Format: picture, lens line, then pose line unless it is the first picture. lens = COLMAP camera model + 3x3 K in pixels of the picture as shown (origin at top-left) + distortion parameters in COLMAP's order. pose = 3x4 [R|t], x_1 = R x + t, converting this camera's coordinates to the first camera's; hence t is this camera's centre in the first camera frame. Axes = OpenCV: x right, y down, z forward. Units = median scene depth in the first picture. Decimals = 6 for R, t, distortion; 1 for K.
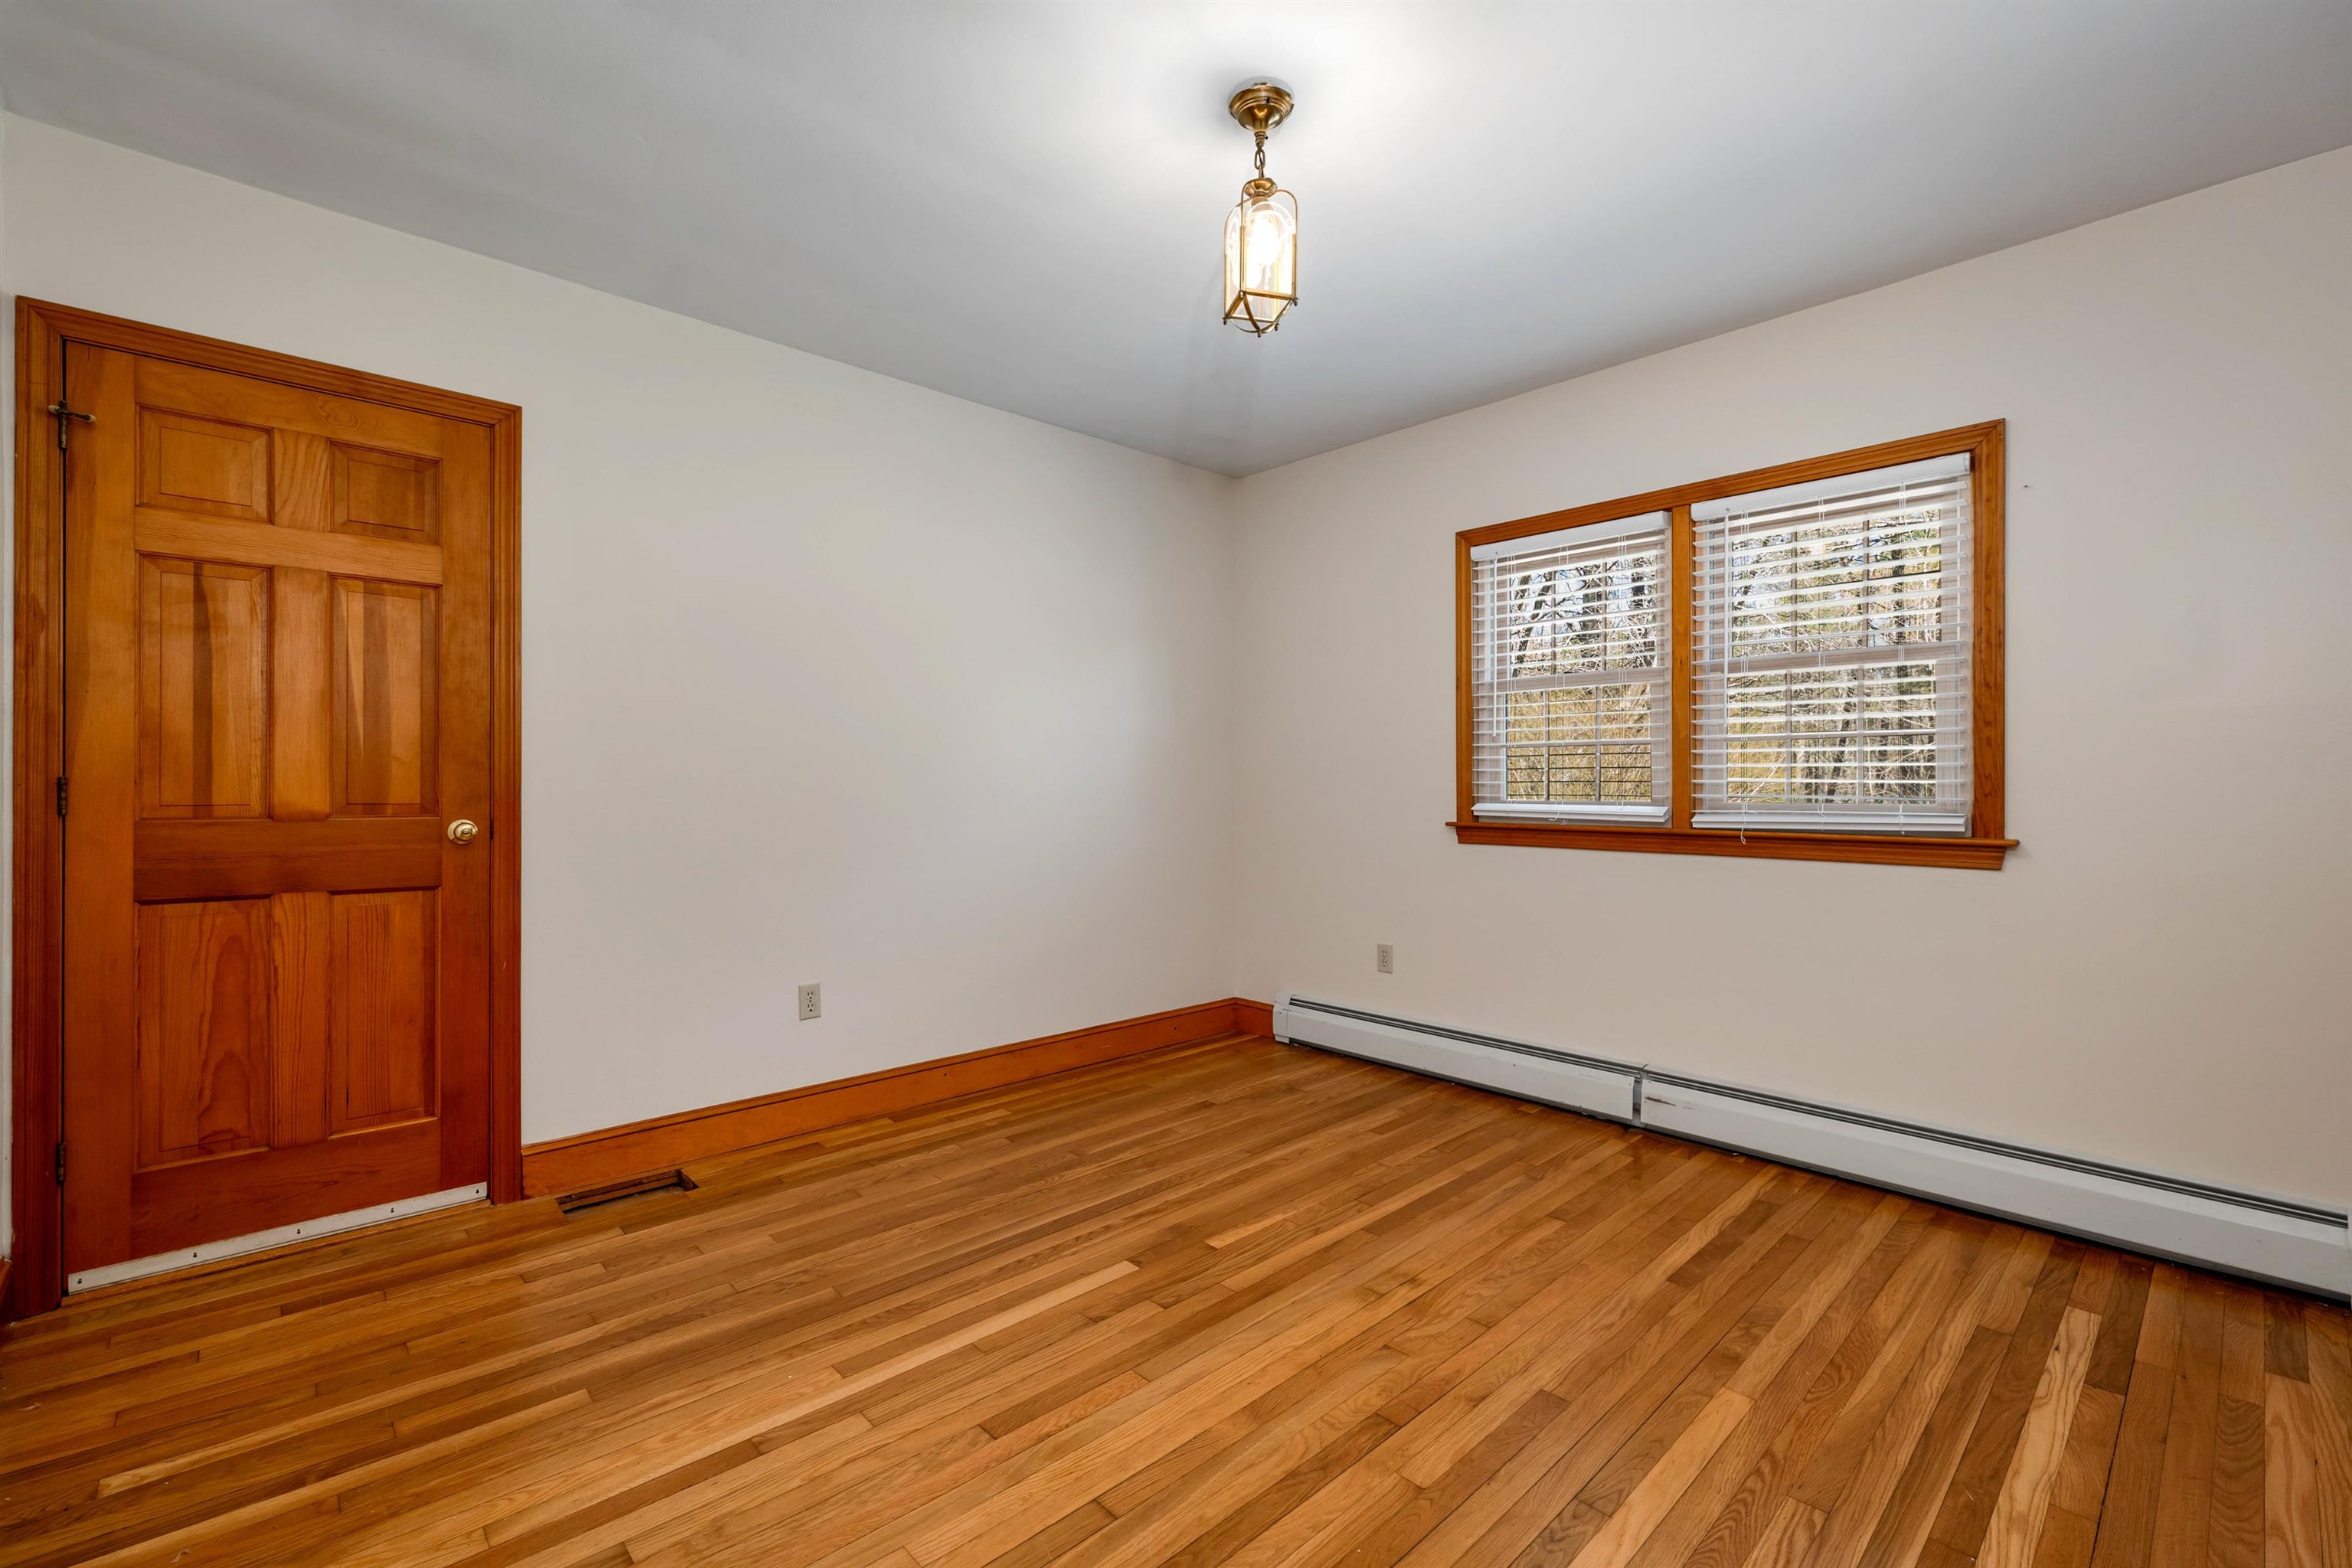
lens RADIAL K [[1005.0, 0, 1172.6], [0, 1005.0, 800.7], [0, 0, 1]] dist [0.000390, -0.000333]
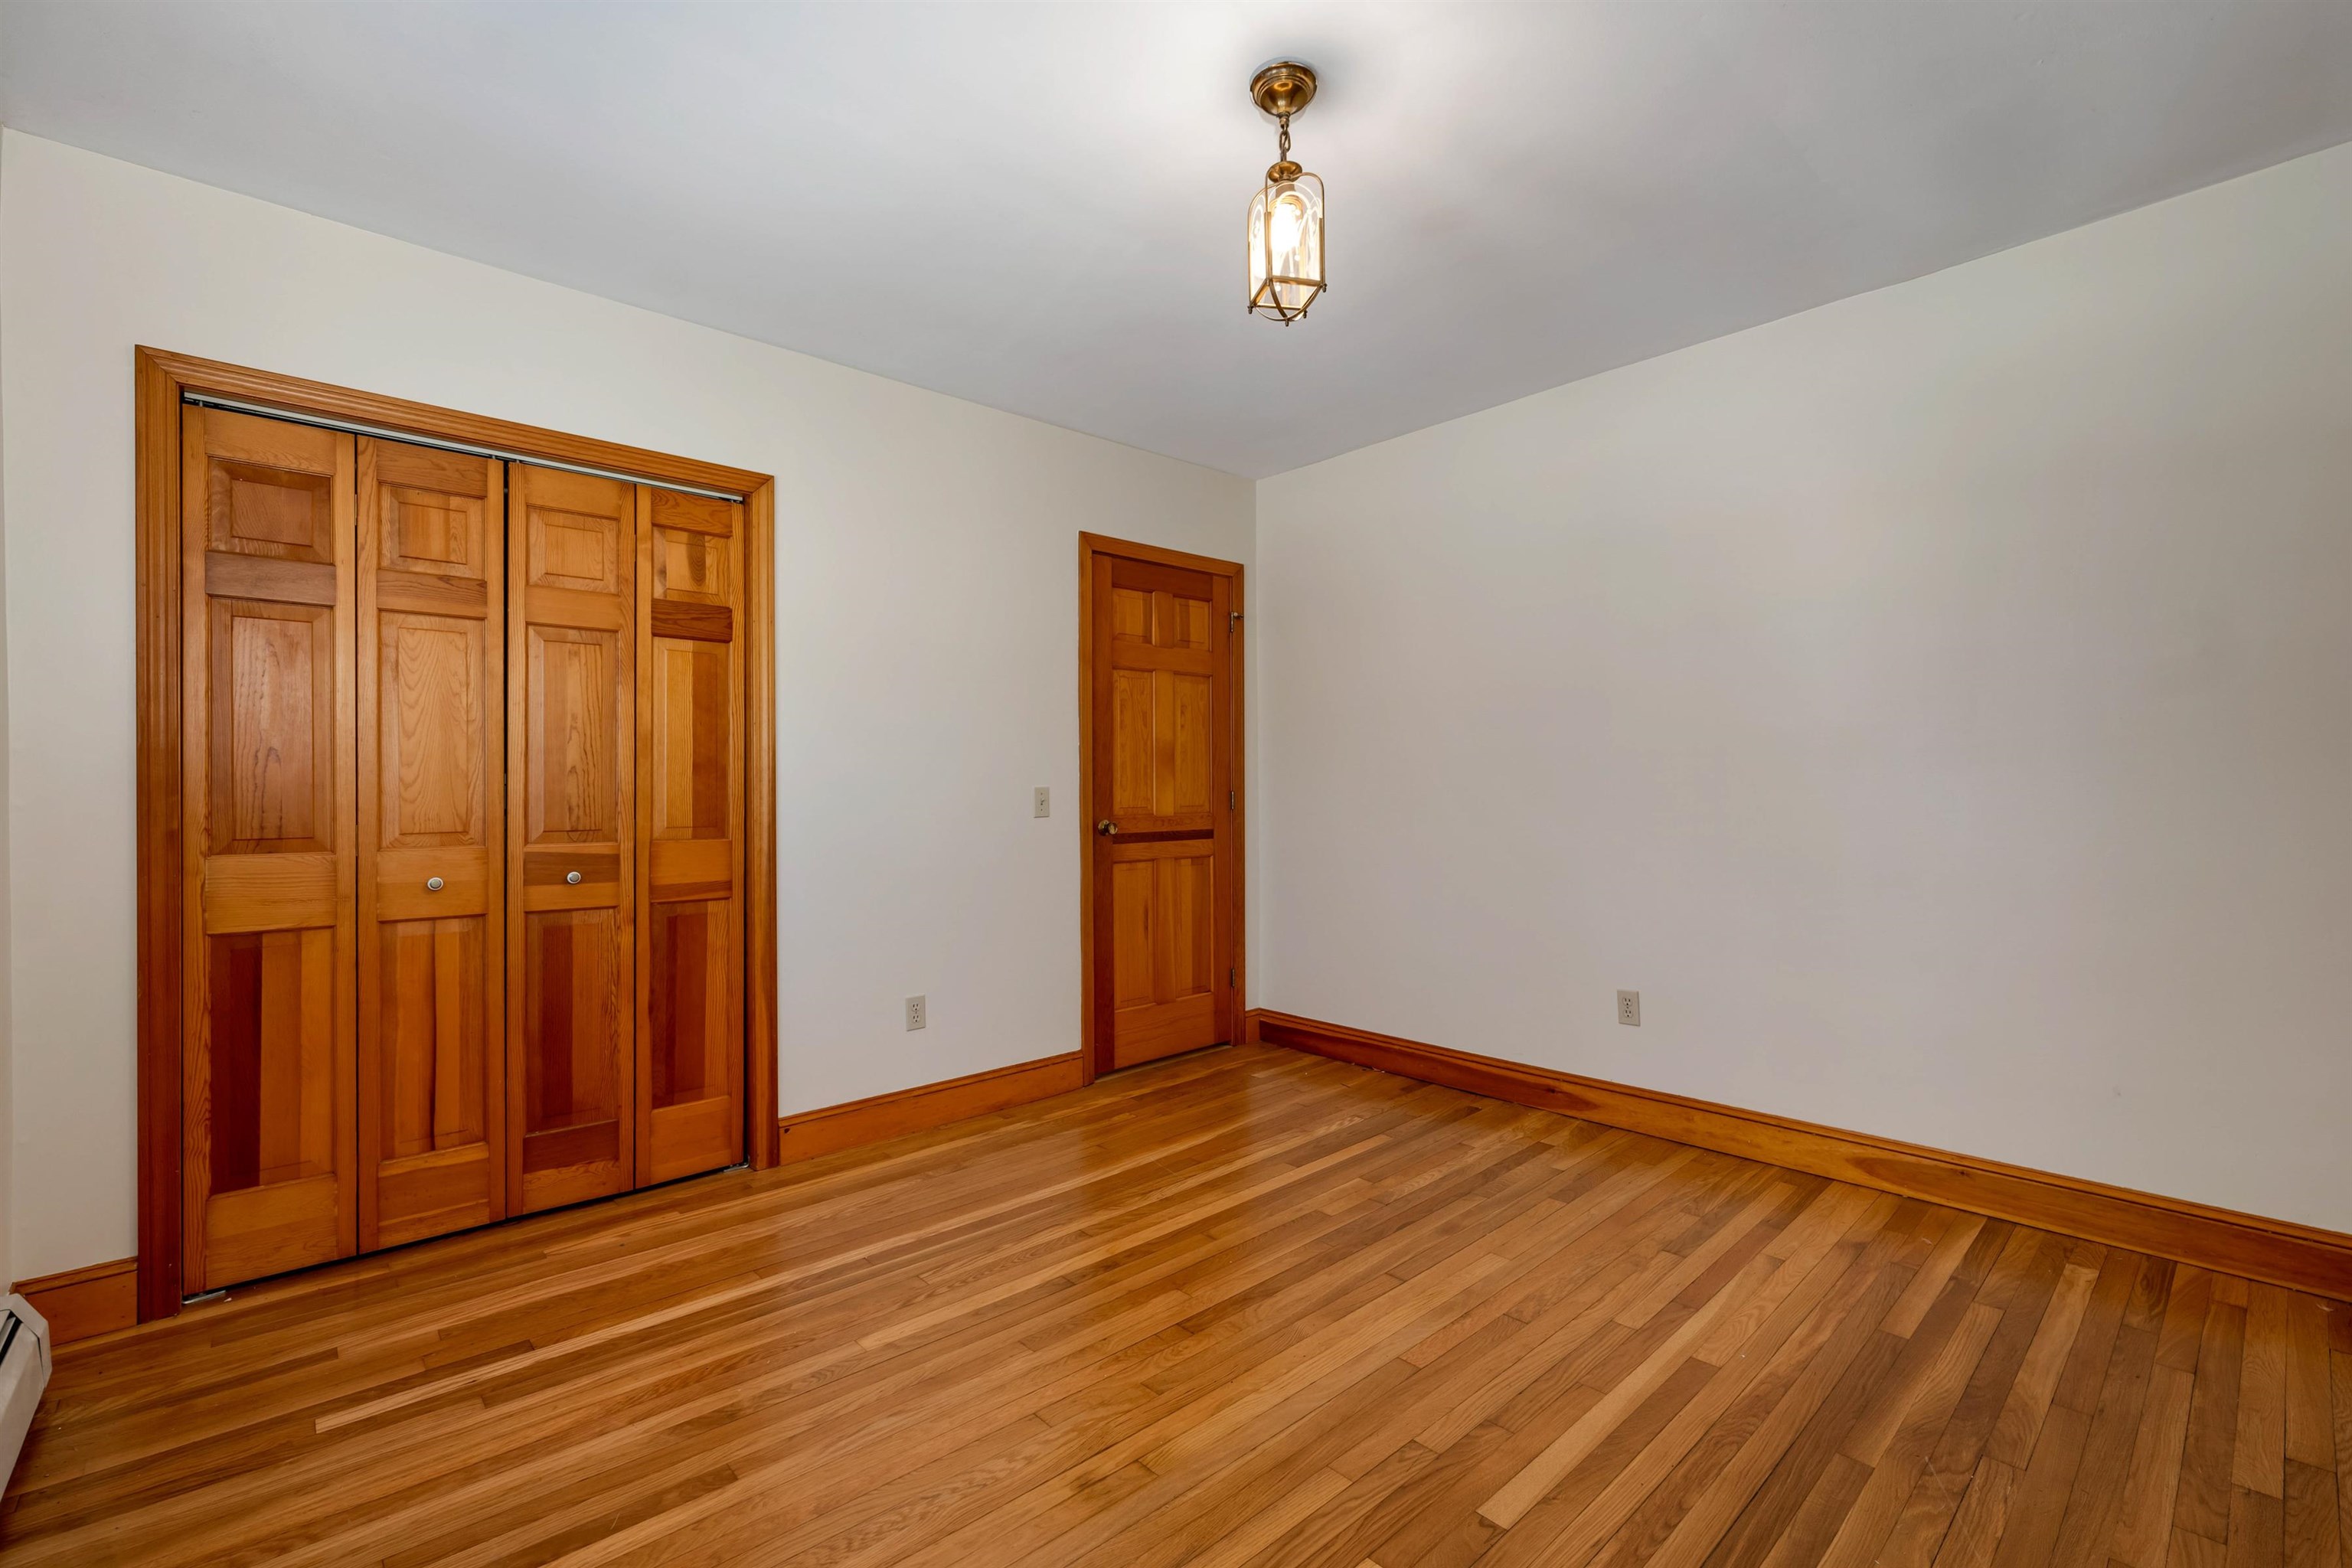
lens RADIAL K [[1005.0, 0, 1172.6], [0, 1005.0, 800.7], [0, 0, 1]] dist [0.000390, -0.000333]
pose [[-0.999822, 0.009148, 0.016525, 0.184154], [0.009451, 0.999787, 0.018360, -0.028666], [-0.016354, 0.018513, -0.999695, 1.973682]]
